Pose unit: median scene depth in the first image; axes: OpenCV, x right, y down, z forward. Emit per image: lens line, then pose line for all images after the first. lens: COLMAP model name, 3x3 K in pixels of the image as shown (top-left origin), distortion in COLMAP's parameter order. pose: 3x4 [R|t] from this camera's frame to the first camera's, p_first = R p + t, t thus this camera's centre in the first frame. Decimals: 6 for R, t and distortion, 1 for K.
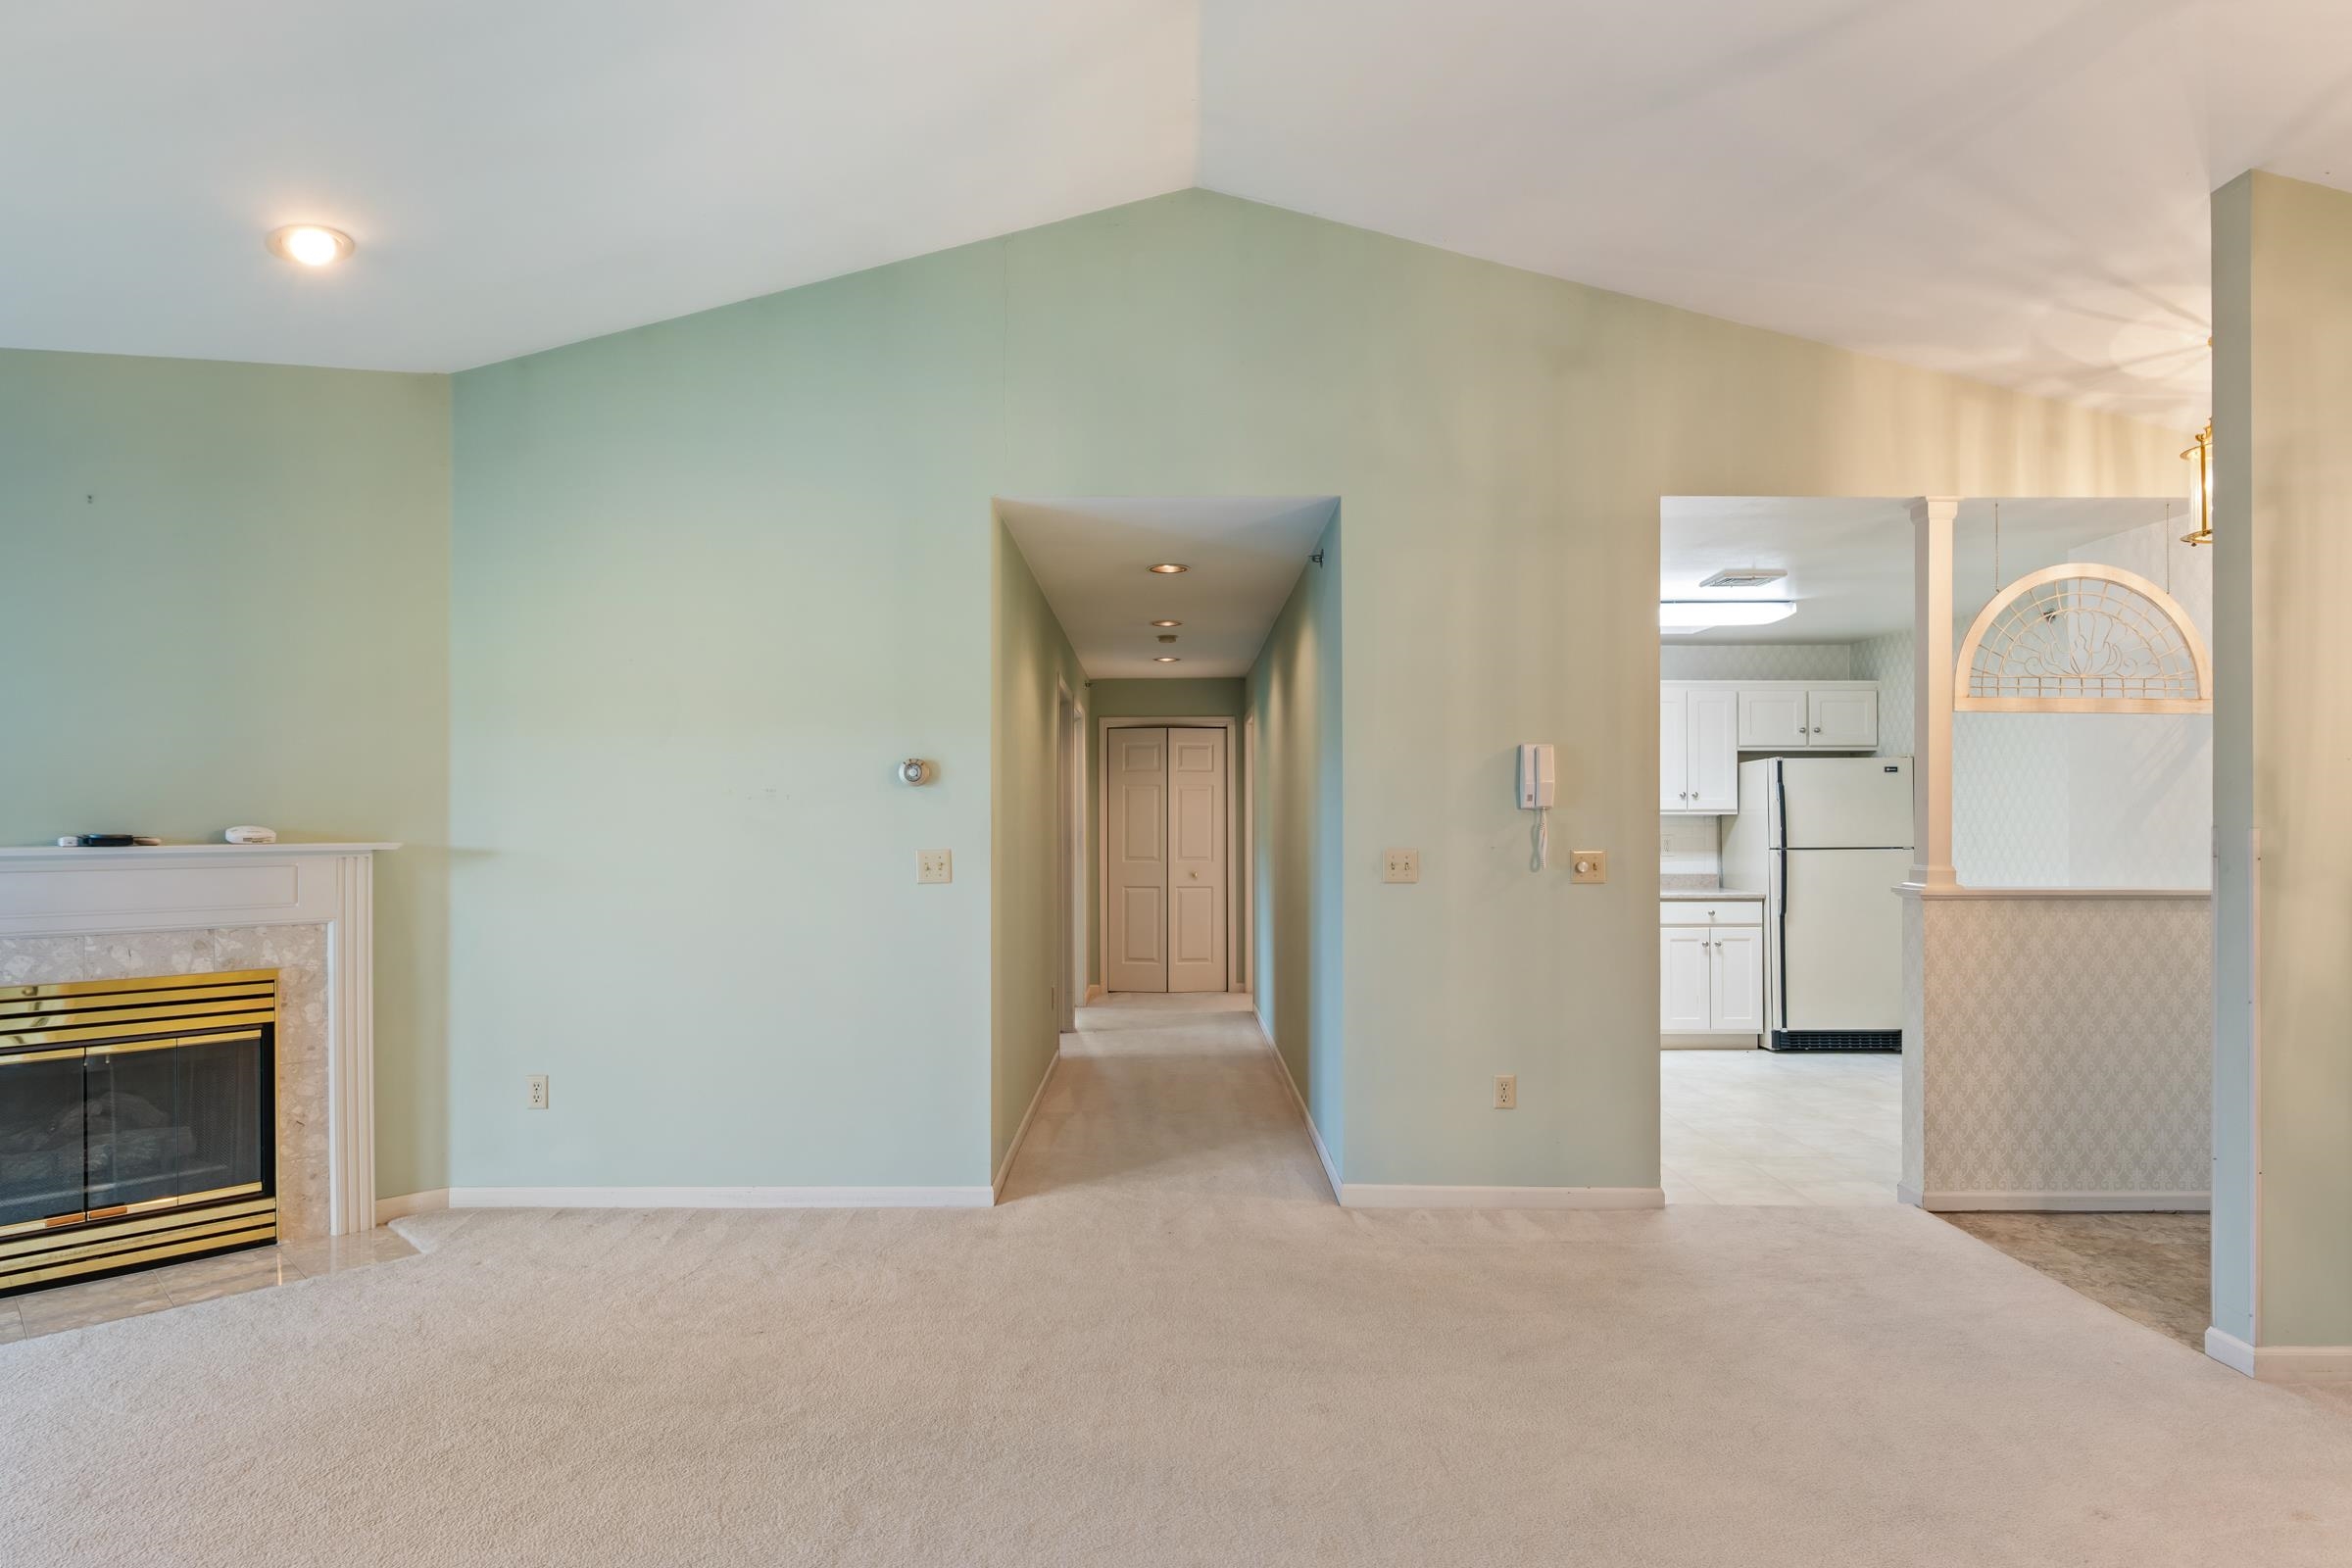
lens RADIAL K [[1293.4, 0, 1180.4], [0, 1293.4, 806.3], [0, 0, 1]] dist [0.007607, 0.000746]
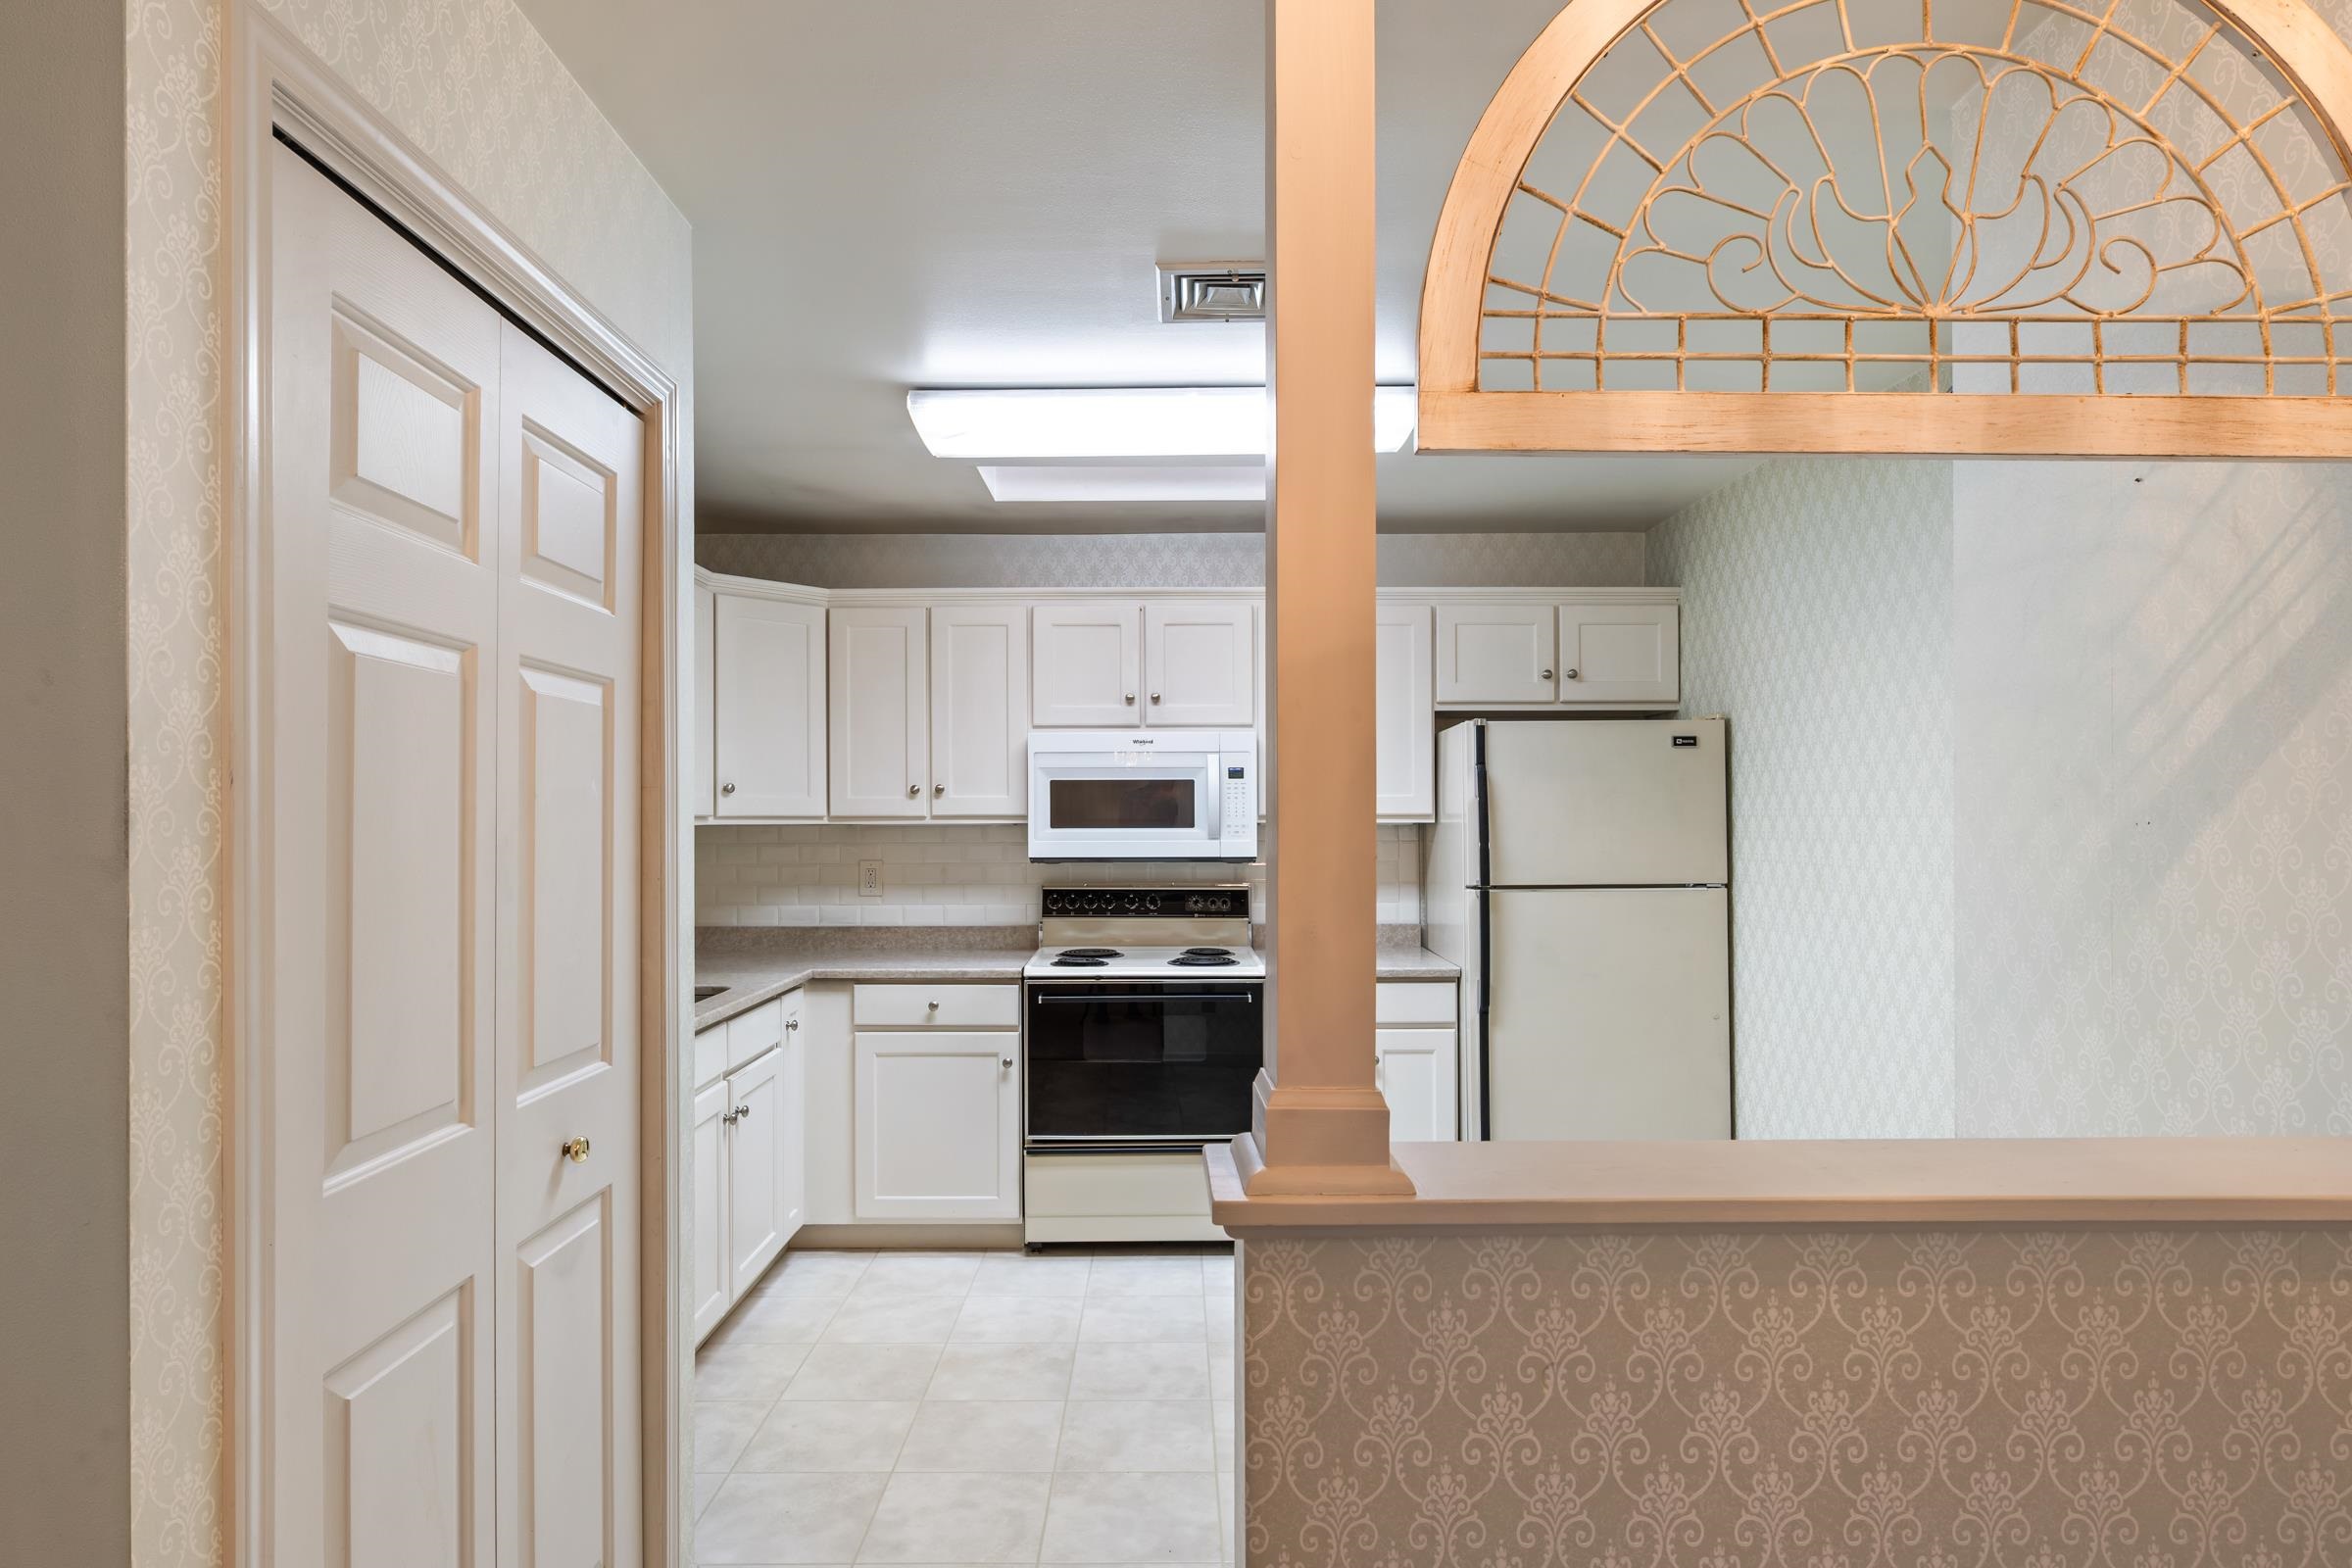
lens RADIAL K [[1293.4, 0, 1172.2], [0, 1293.4, 804.2], [0, 0, 1]] dist [0.007607, 0.000746]
pose [[0.999995, -0.003234, 0.000401, 0.329620], [0.003233, 0.999991, 0.002875, -0.004021], [-0.000410, -0.002874, 0.999996, 0.451370]]
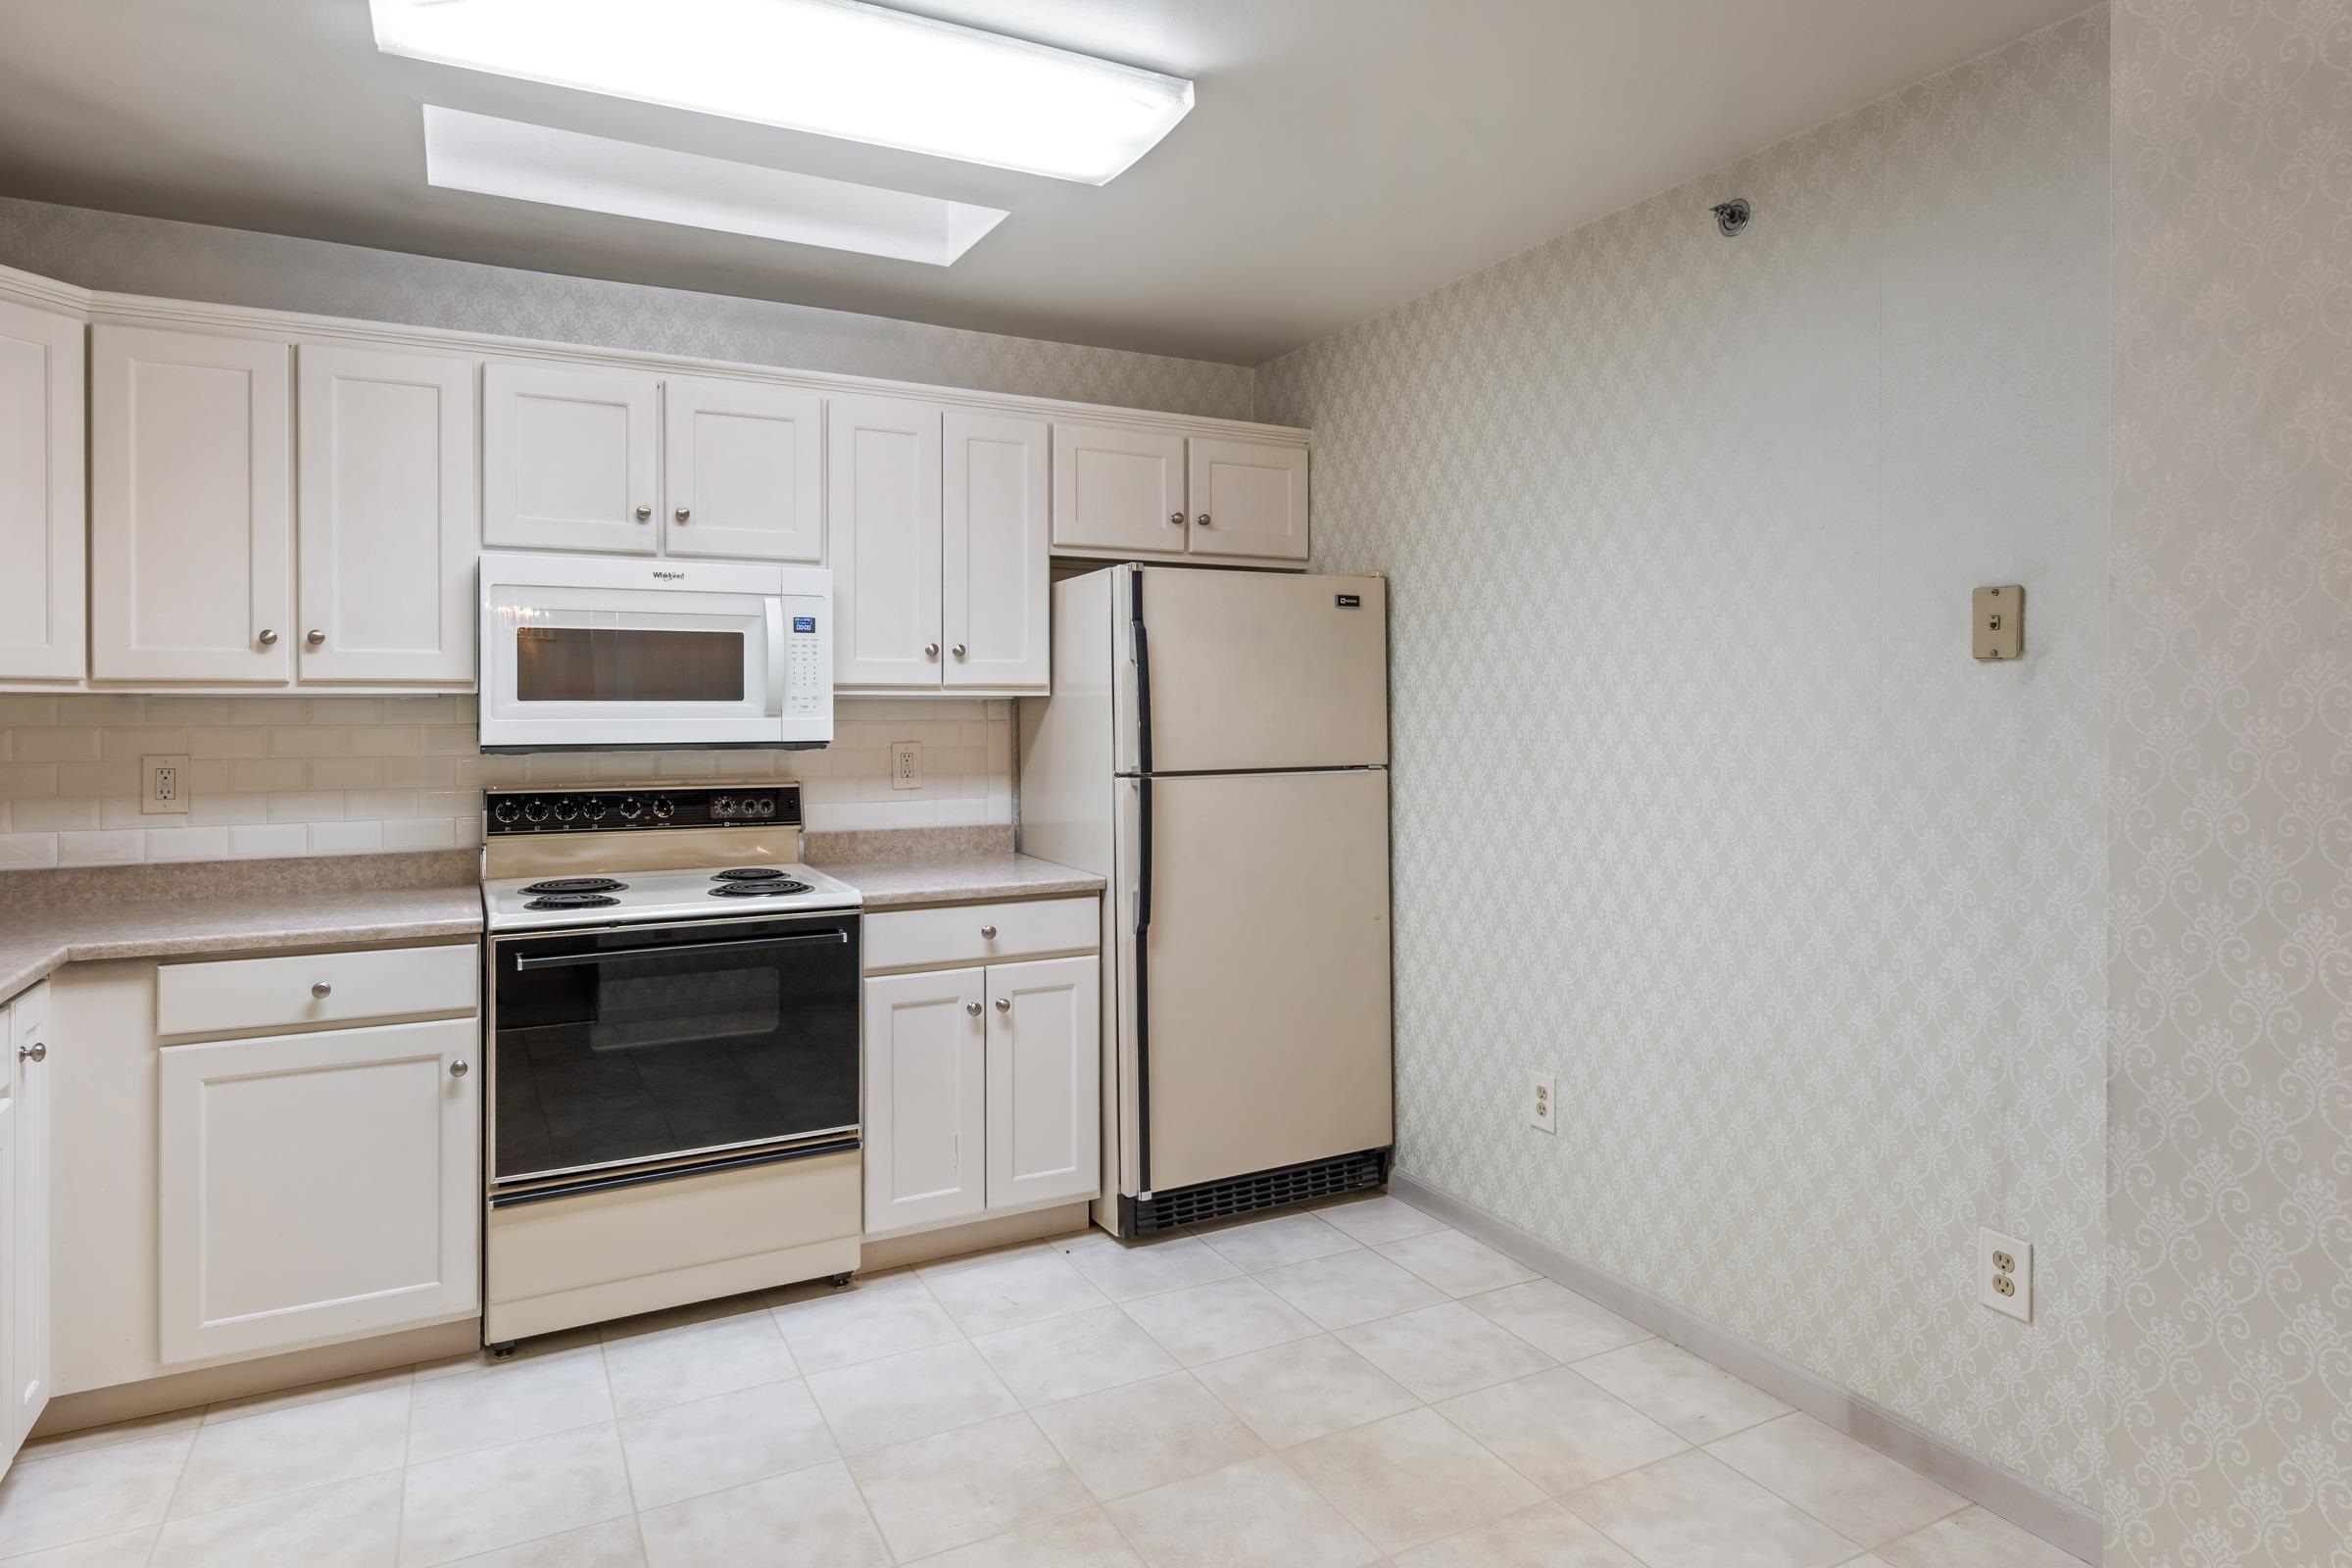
lens RADIAL K [[1344.8, 0, 1168.5], [0, 1344.8, 702.1], [0, 0, 1]] dist [0.000191, 0.005945]
pose [[0.887841, -0.000344, 0.460151, 0.262709], [-0.003267, 0.999970, 0.007052, 0.005276], [-0.460139, -0.007765, 0.887813, 0.590687]]
